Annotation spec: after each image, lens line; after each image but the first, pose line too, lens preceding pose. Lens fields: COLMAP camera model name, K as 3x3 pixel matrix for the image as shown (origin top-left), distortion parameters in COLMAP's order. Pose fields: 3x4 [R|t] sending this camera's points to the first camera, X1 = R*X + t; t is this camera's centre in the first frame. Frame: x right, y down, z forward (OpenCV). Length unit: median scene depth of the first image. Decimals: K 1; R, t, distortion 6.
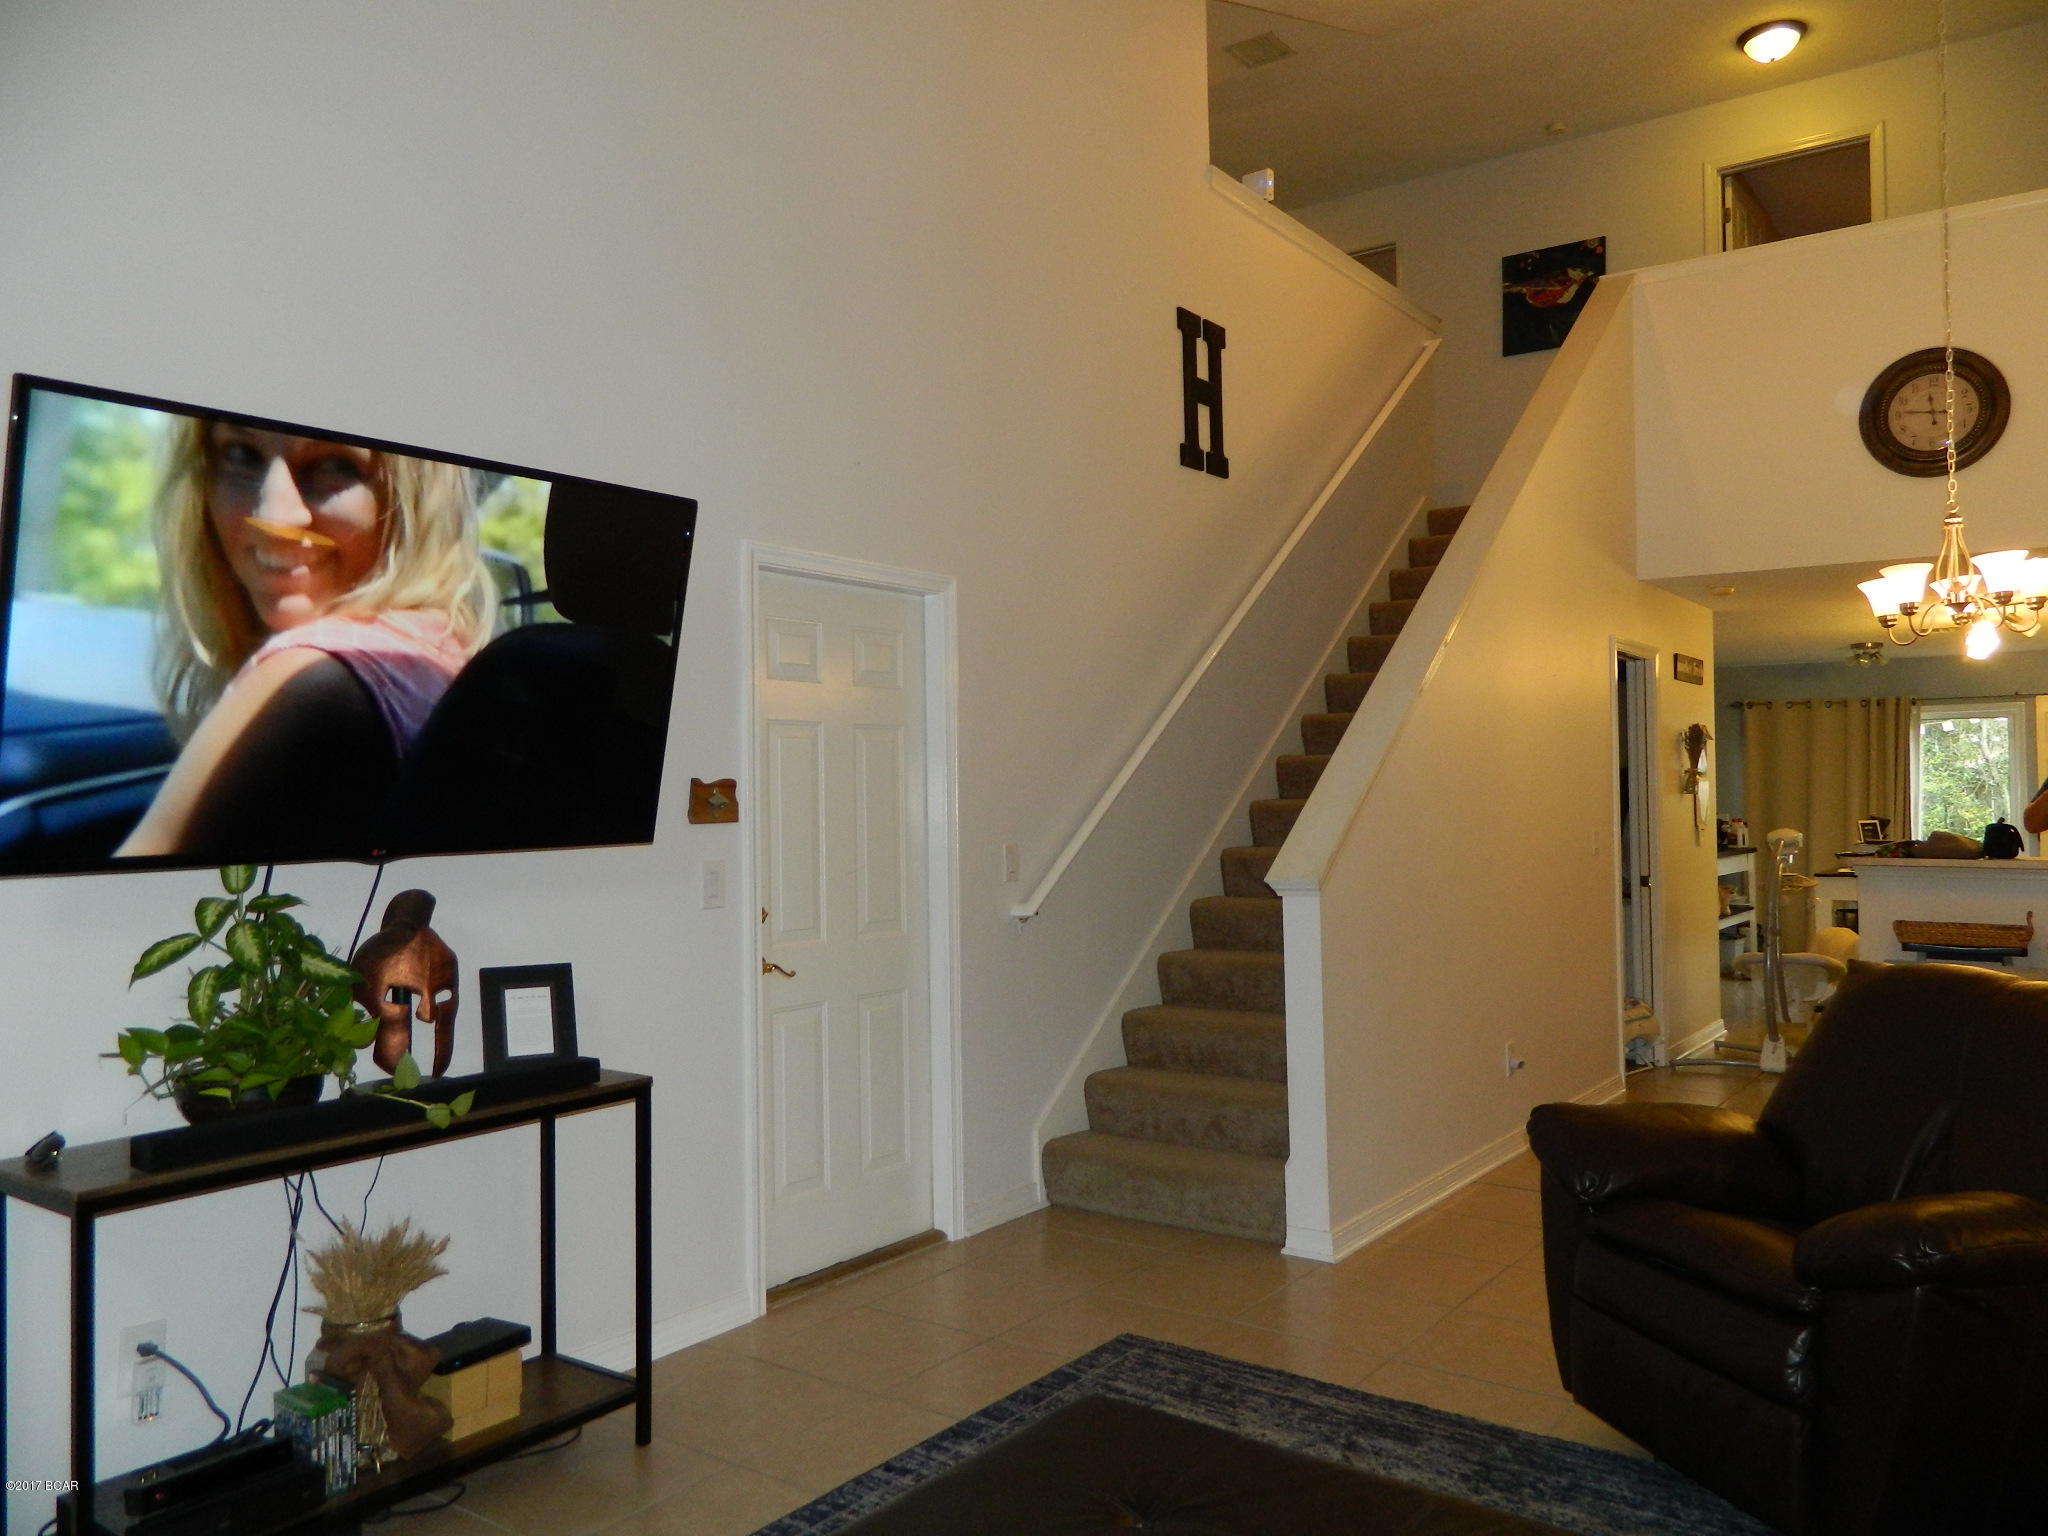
lens RADIAL K [[1517.1, 0, 1024.0], [0, 1517.1, 768.0], [0, 0, 1]] dist [0.027337, -0.000022]
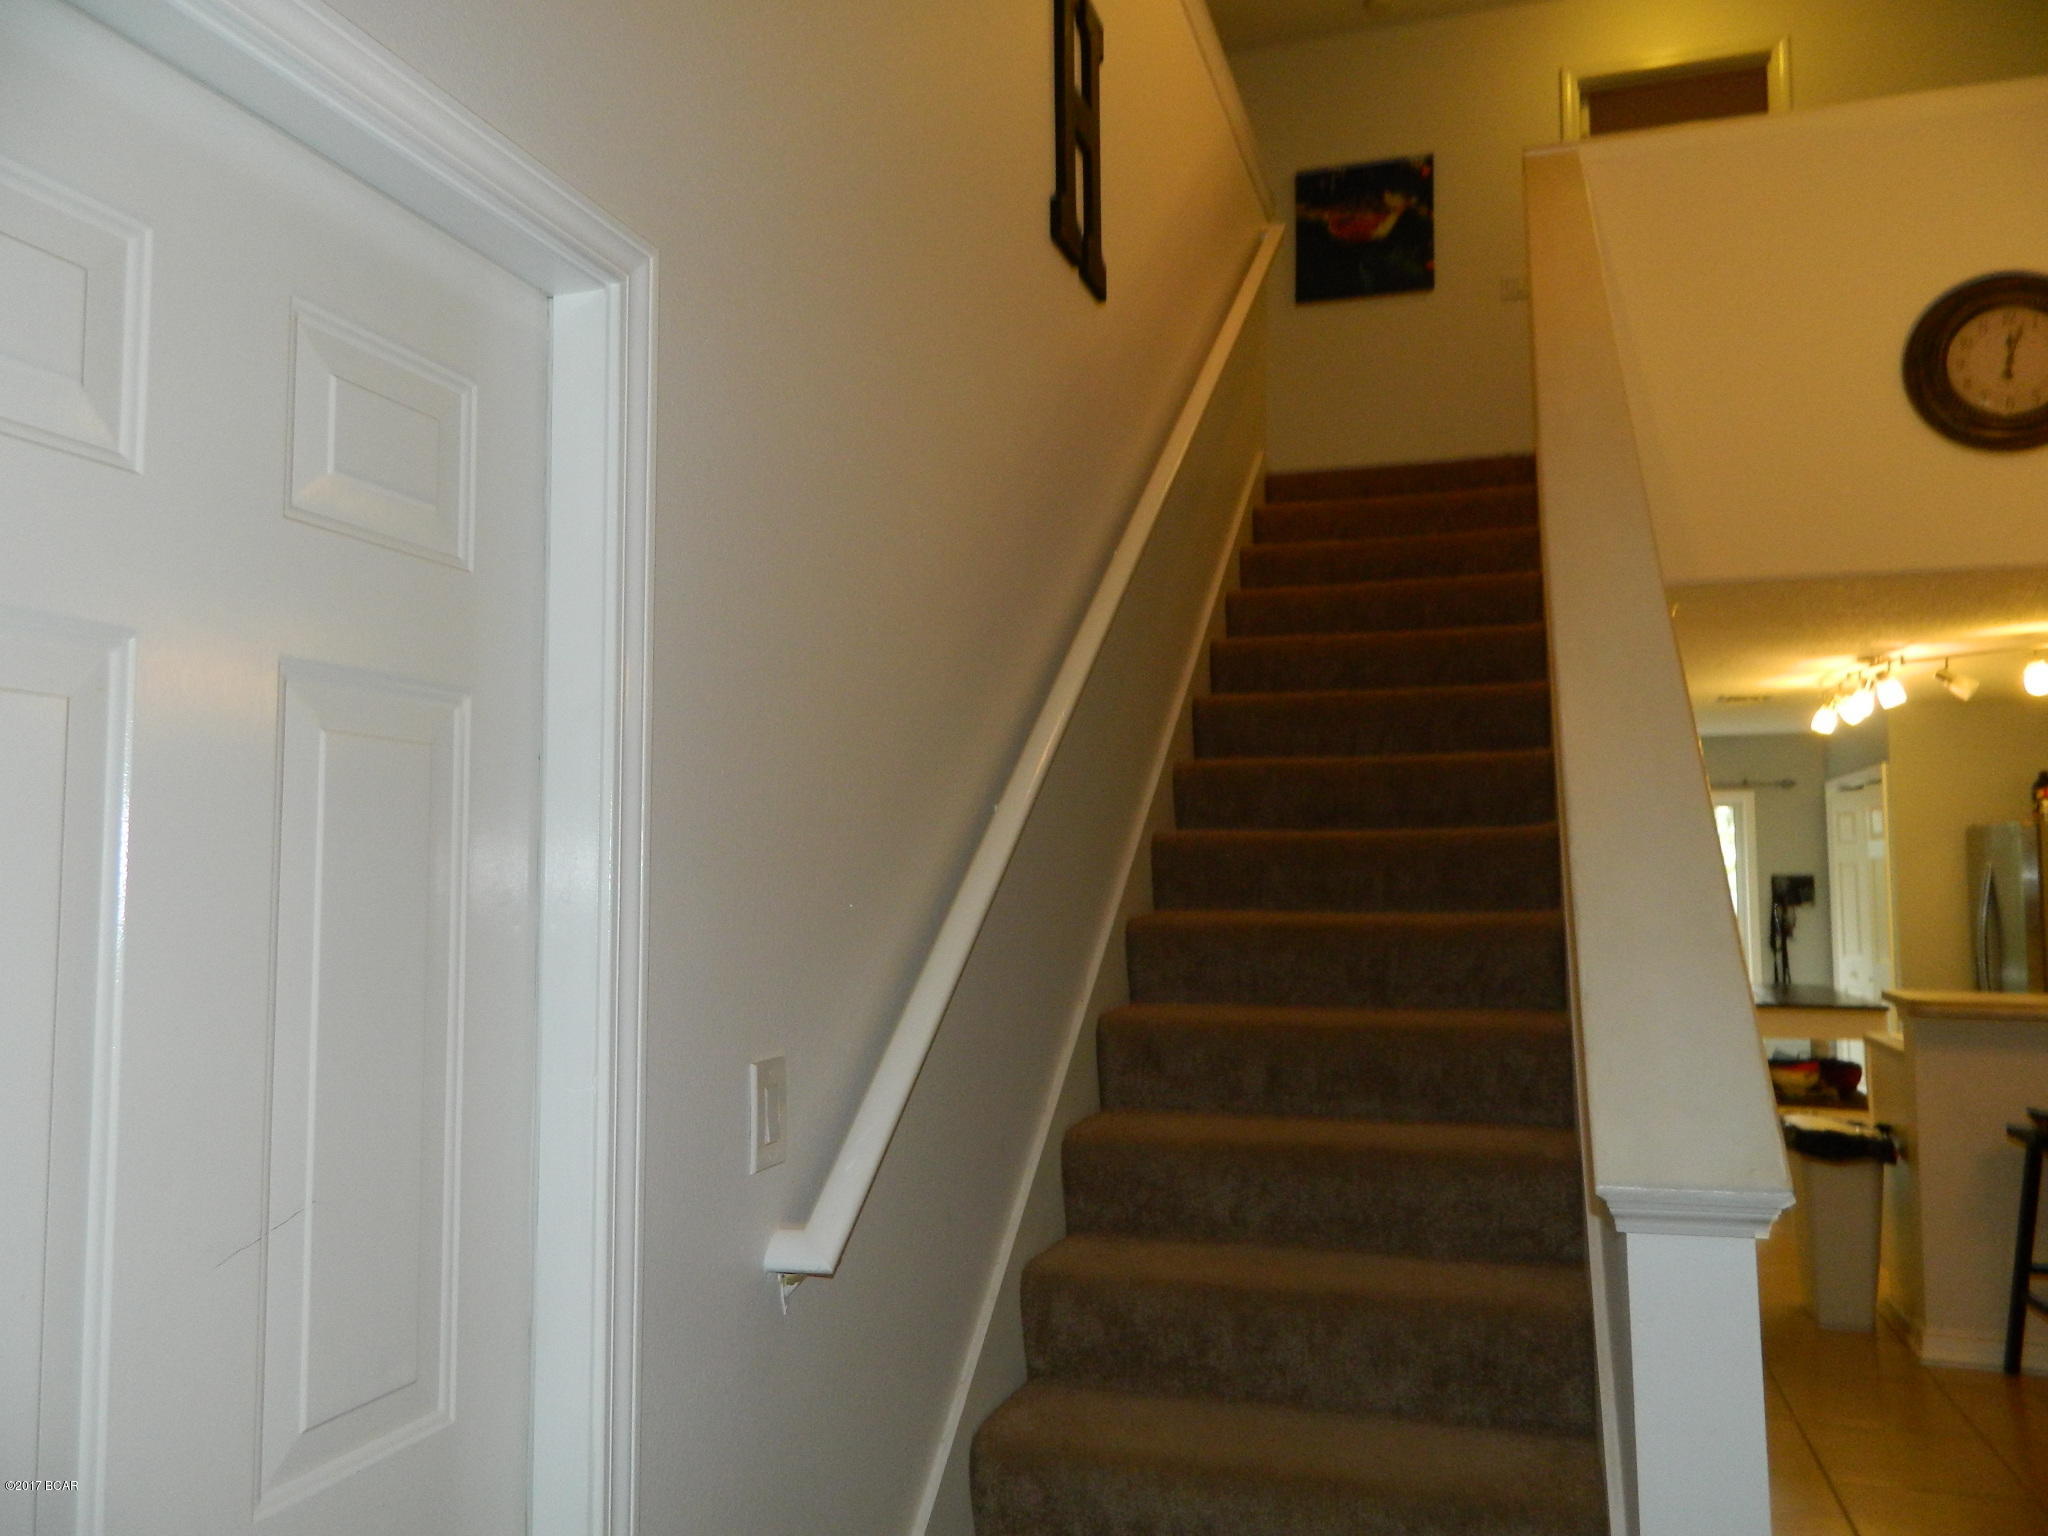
lens RADIAL K [[1517.1, 0, 1024.0], [0, 1517.1, 768.0], [0, 0, 1]] dist [0.027337, -0.000022]
pose [[0.948307, 0.032327, 0.315704, -0.049626], [-0.013625, 0.998028, -0.061268, 0.002370], [-0.317062, 0.053800, 0.946878, 0.483722]]
